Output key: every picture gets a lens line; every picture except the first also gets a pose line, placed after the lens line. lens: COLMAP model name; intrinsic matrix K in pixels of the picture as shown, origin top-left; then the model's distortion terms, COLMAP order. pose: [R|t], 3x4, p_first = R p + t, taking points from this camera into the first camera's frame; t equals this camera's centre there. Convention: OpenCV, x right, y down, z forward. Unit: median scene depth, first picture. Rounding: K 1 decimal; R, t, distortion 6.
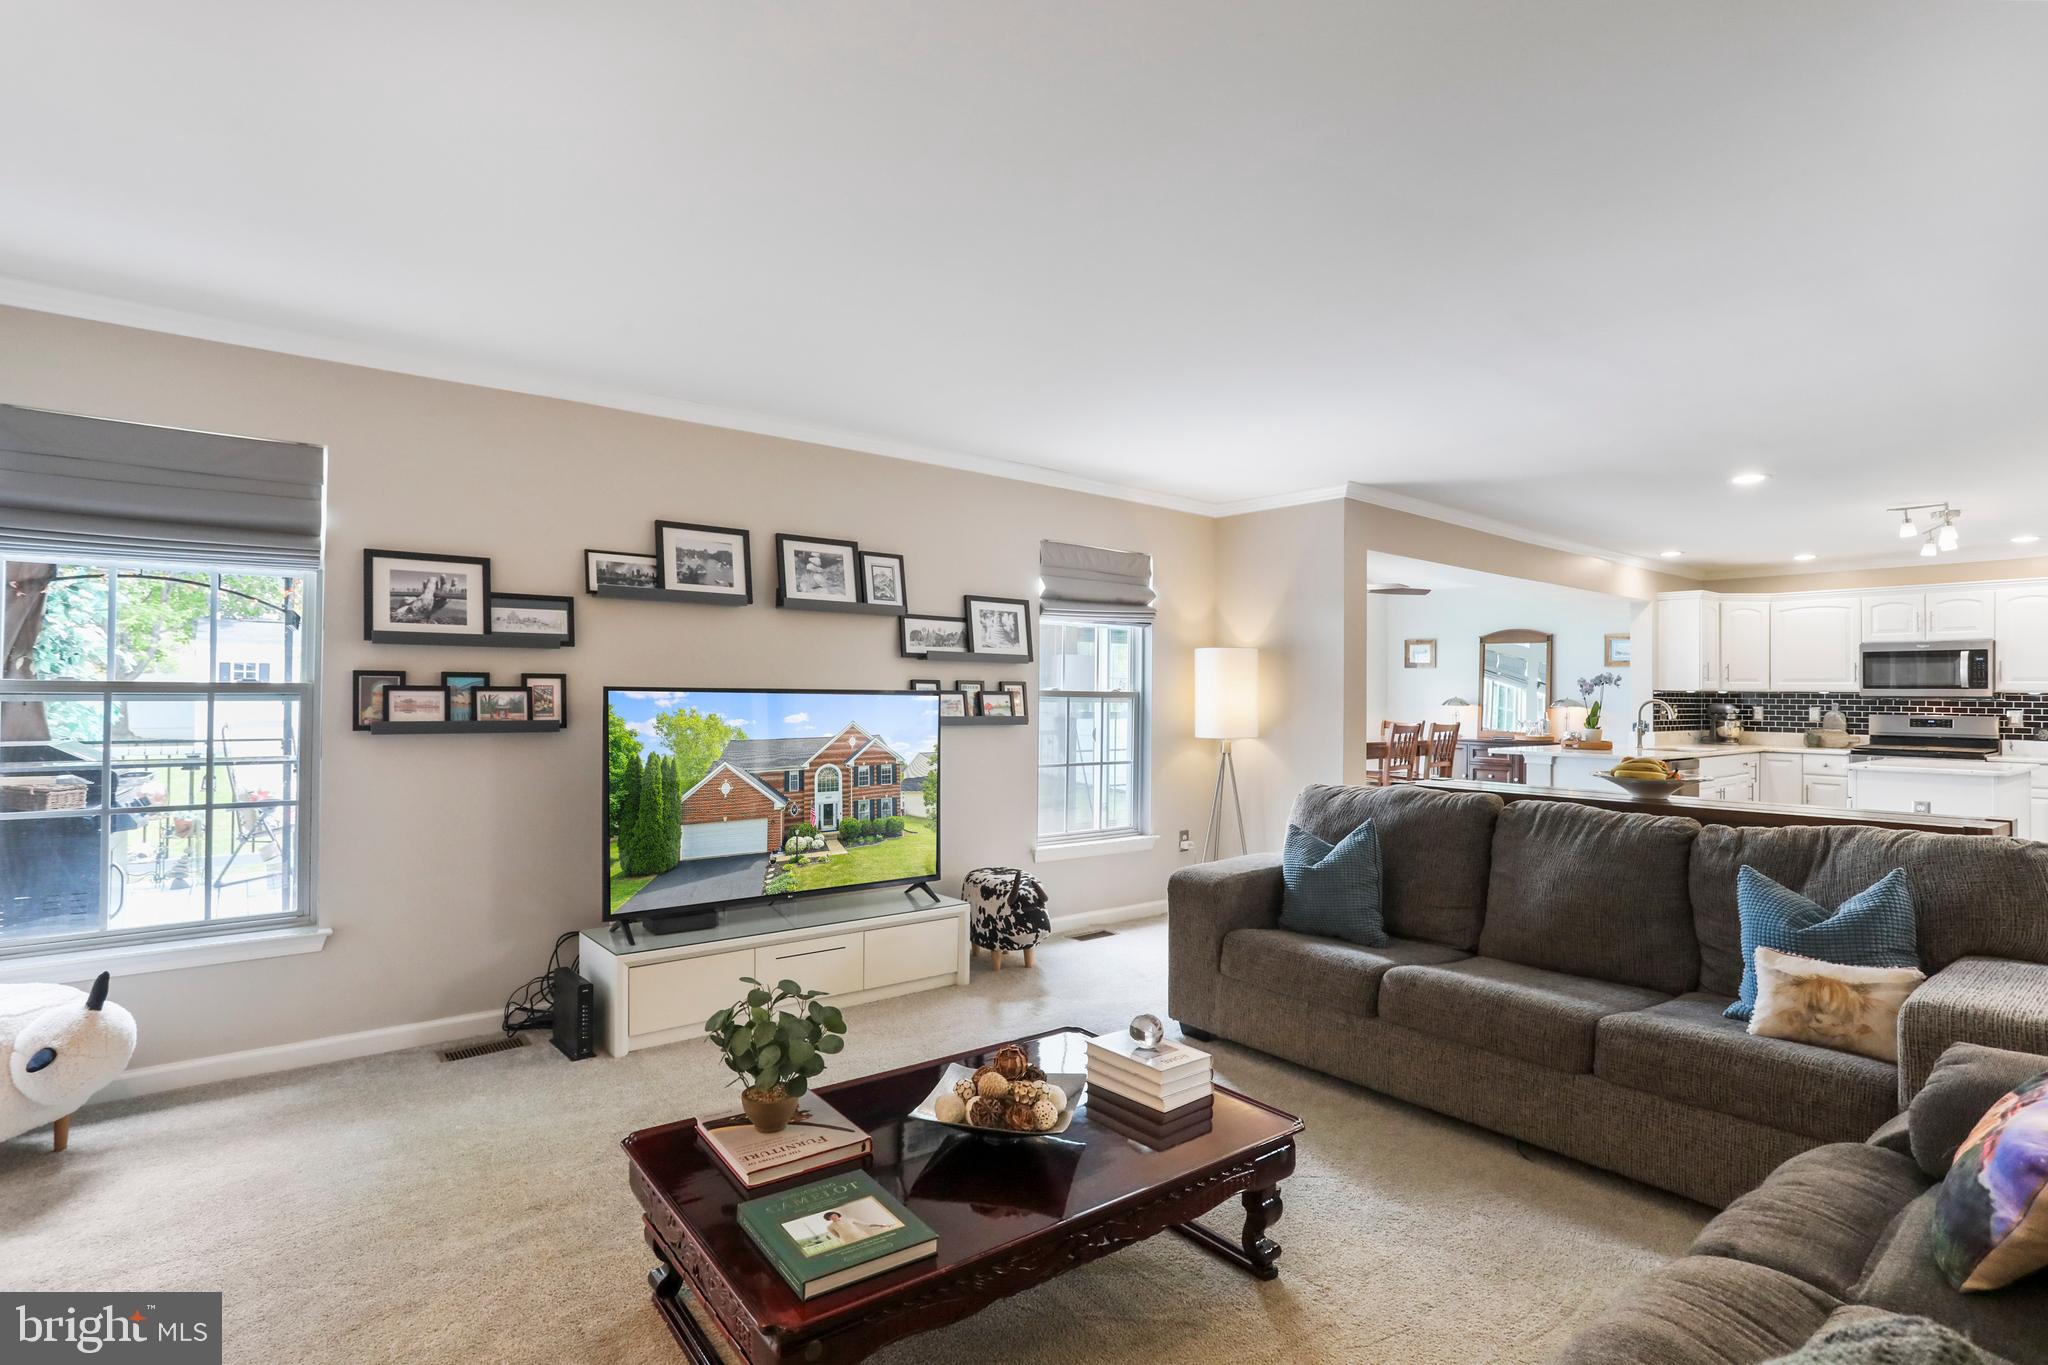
lens RADIAL K [[1016.3, 0, 1016.5], [0, 1016.3, 681.0], [0, 0, 1]] dist [-0.018740, 0.007068]
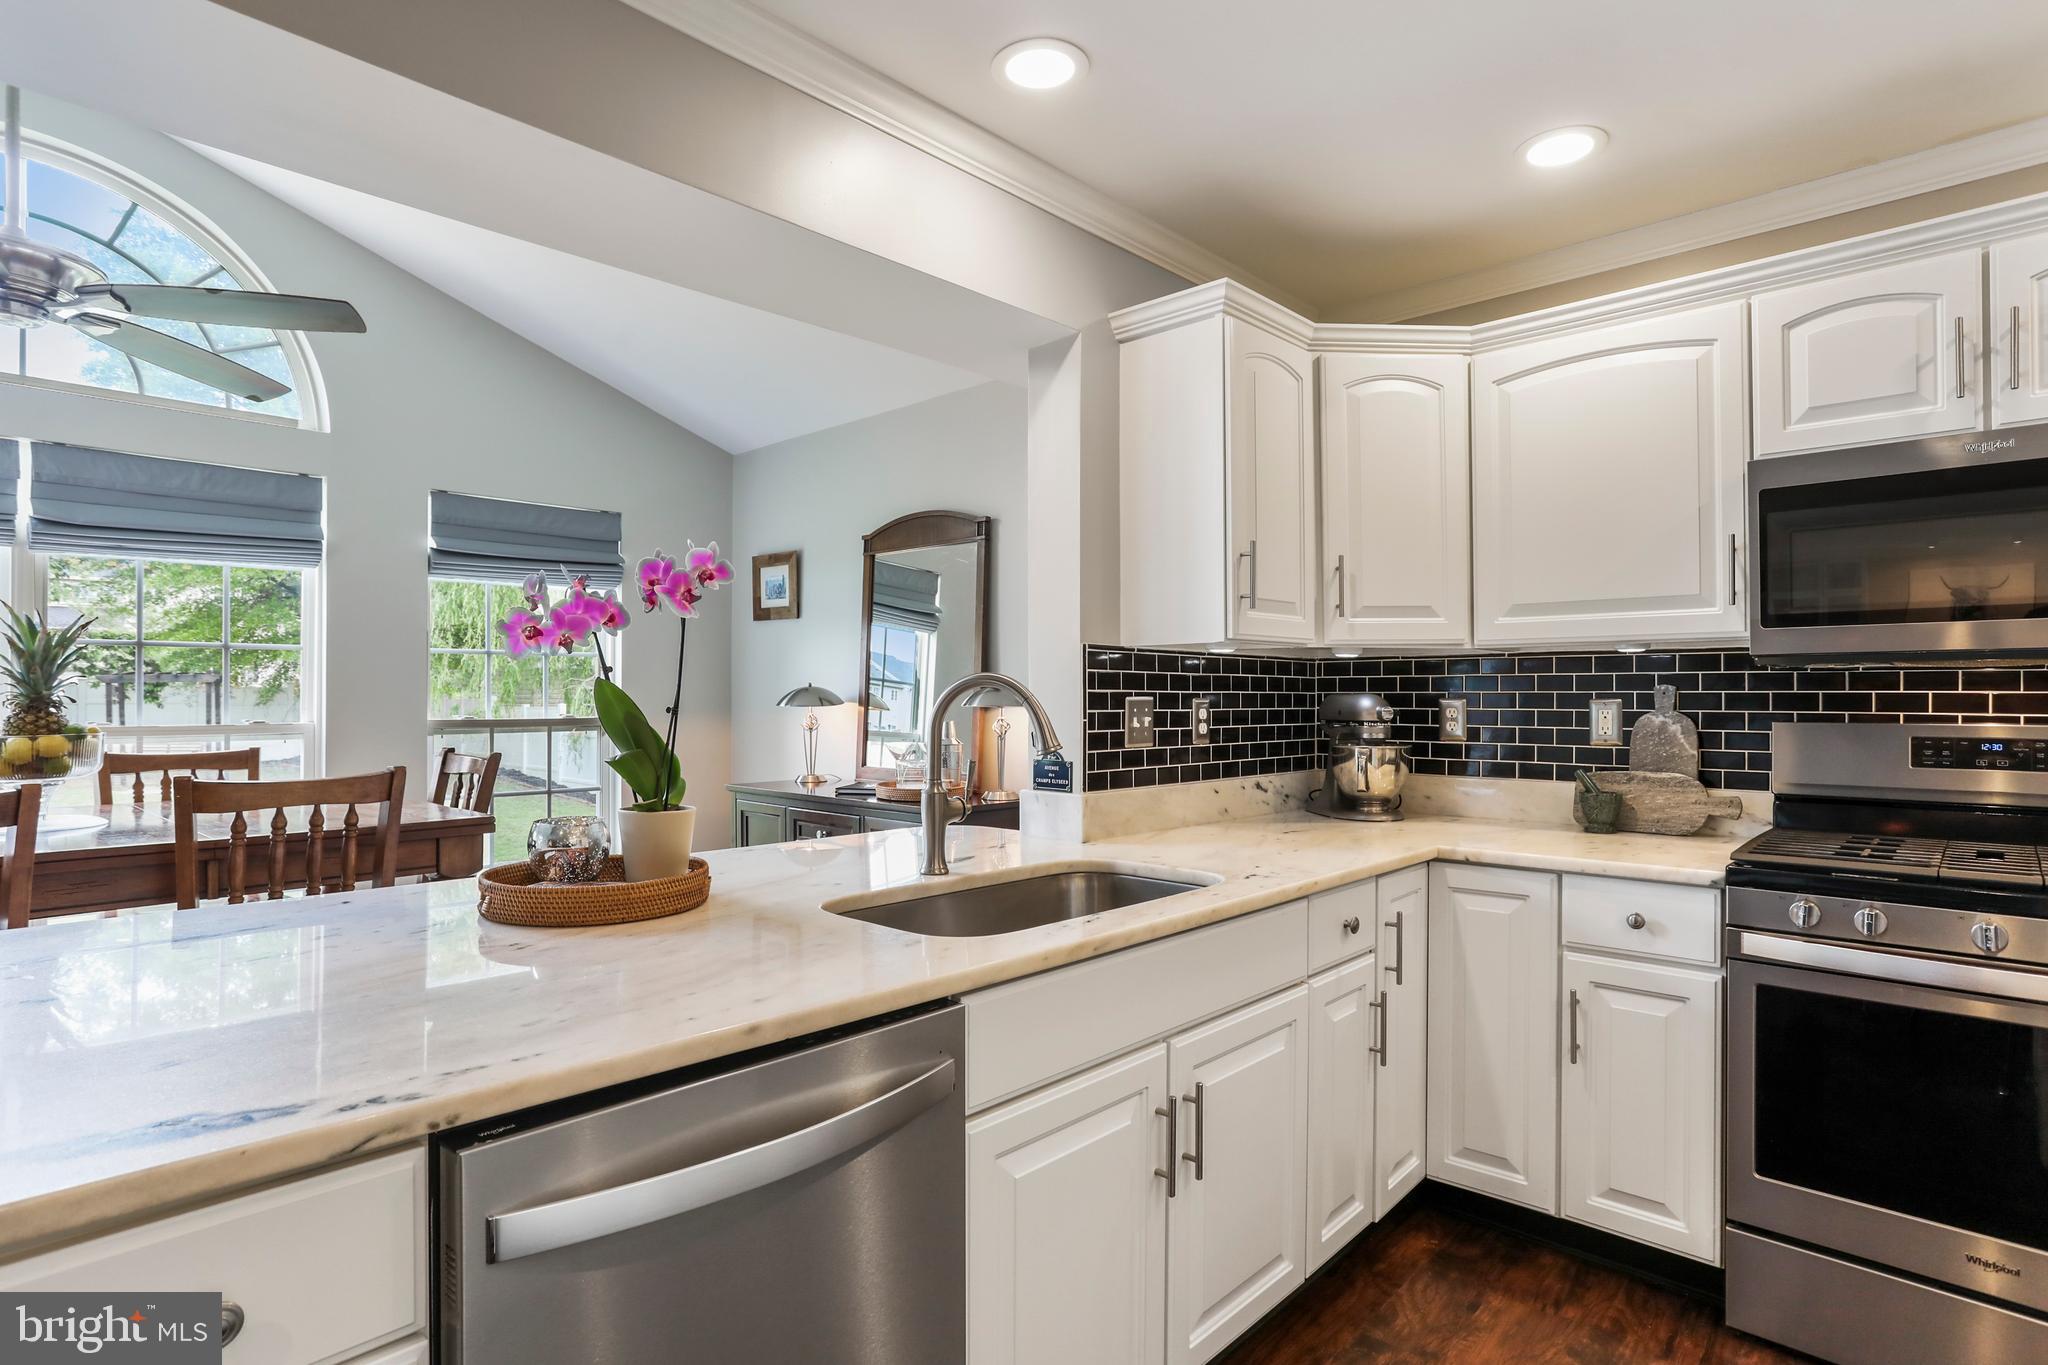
lens RADIAL K [[1043.2, 0, 1024.5], [0, 1043.2, 687.5], [0, 0, 1]] dist [-0.031131, 0.001141]
pose [[0.990863, -0.008428, 0.134607, 0.573697], [0.007873, 0.999958, 0.004659, 0.019448], [-0.134641, -0.003557, 0.990888, 0.710326]]
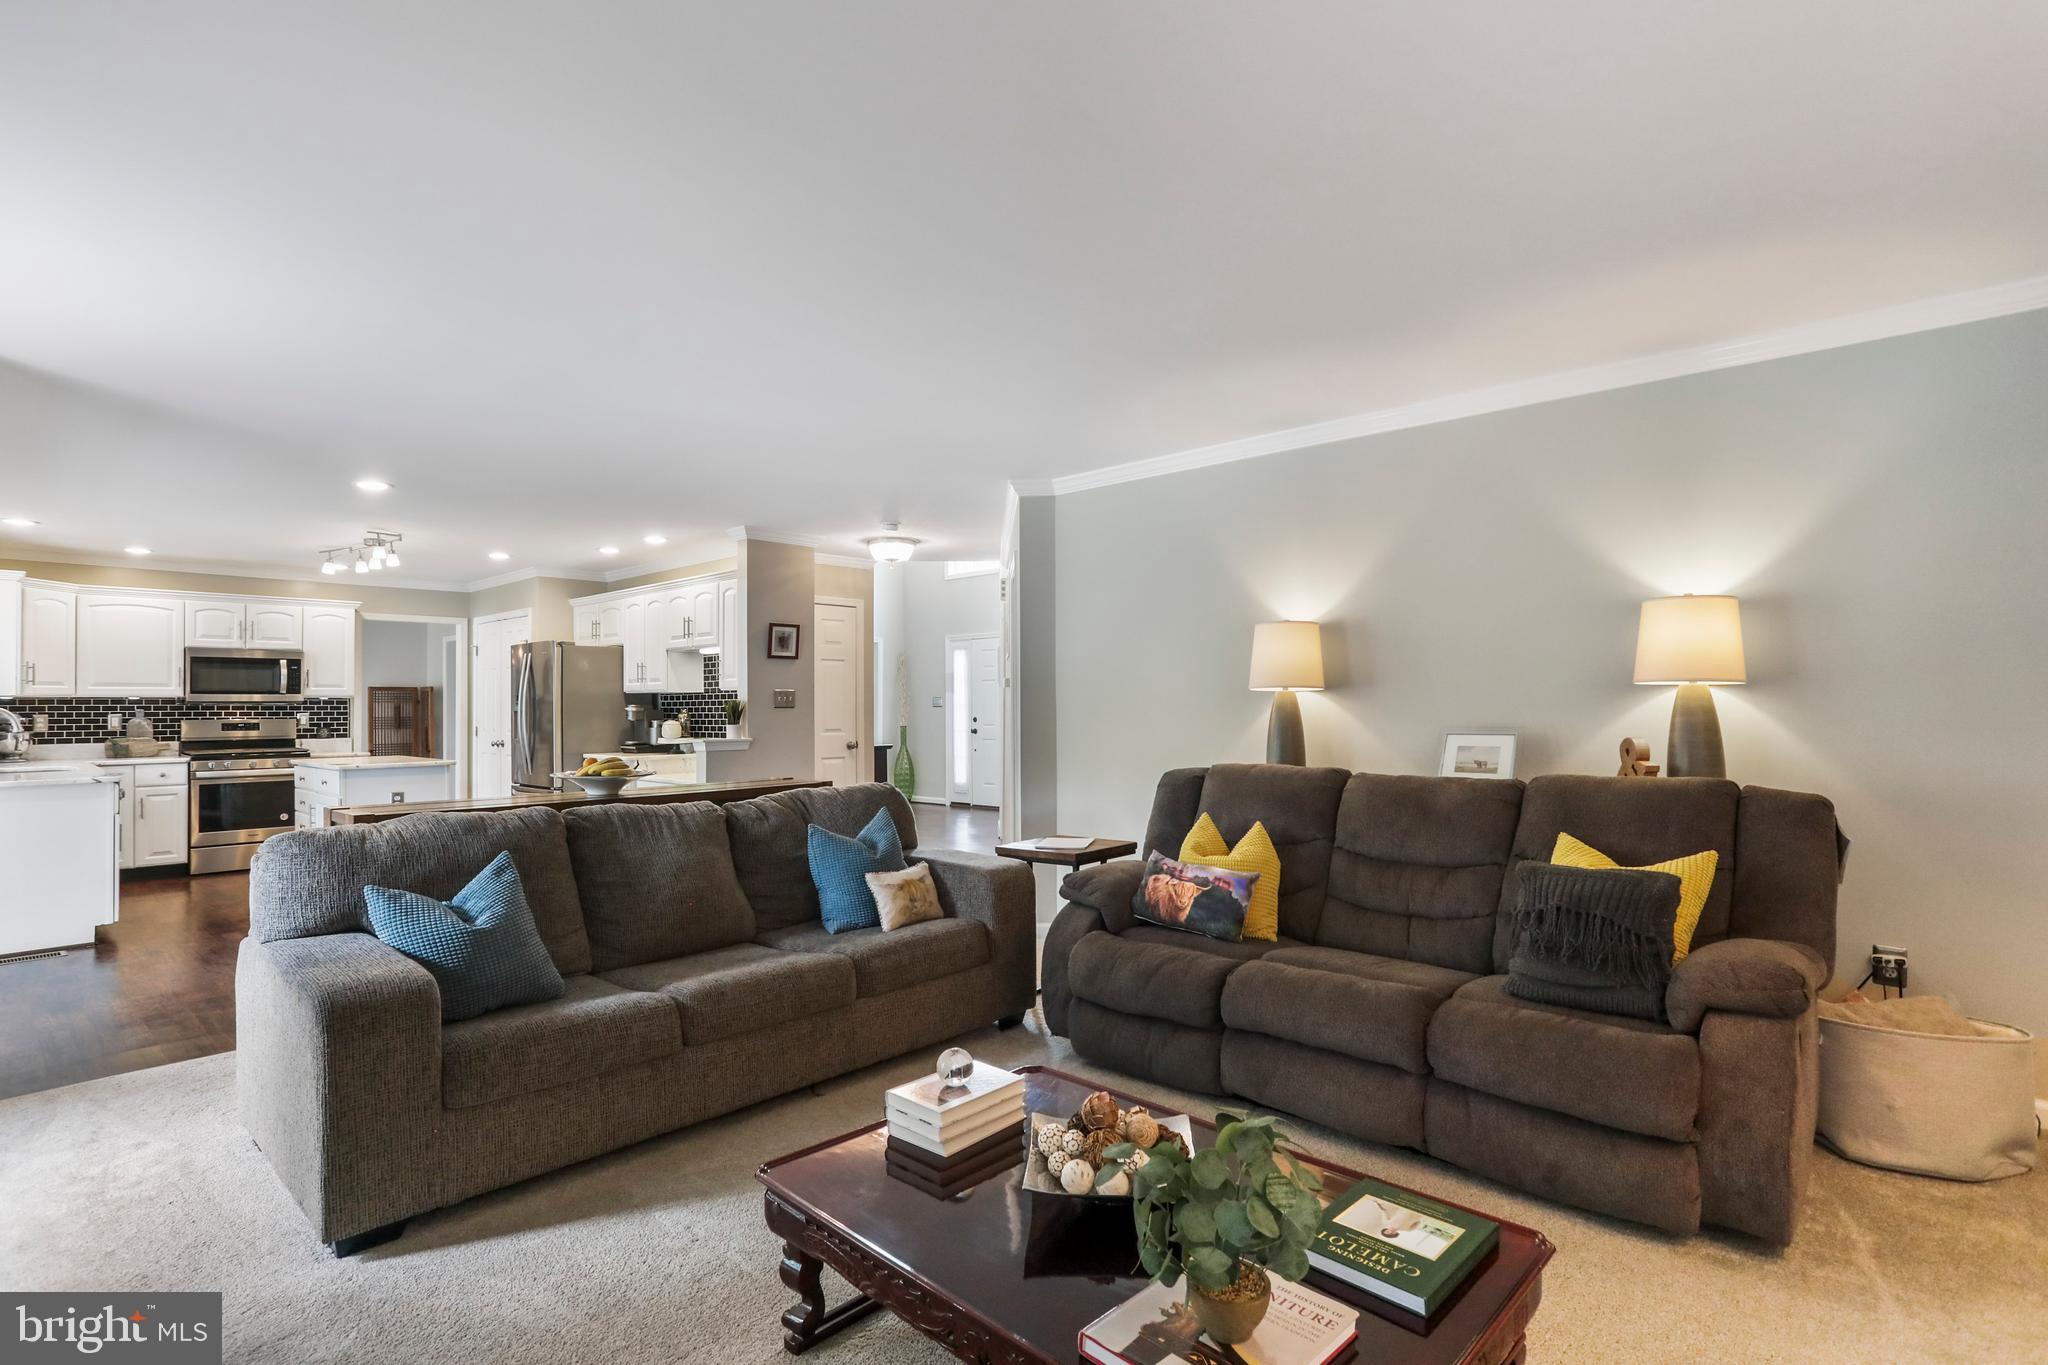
lens RADIAL K [[1016.3, 0, 1028.6], [0, 1016.3, 687.7], [0, 0, 1]] dist [-0.018740, 0.007068]
pose [[-0.154792, 0.006923, 0.987923, -0.236501], [-0.008026, 0.999934, -0.008264, 0.002889], [-0.987914, -0.009209, -0.154726, 0.323878]]
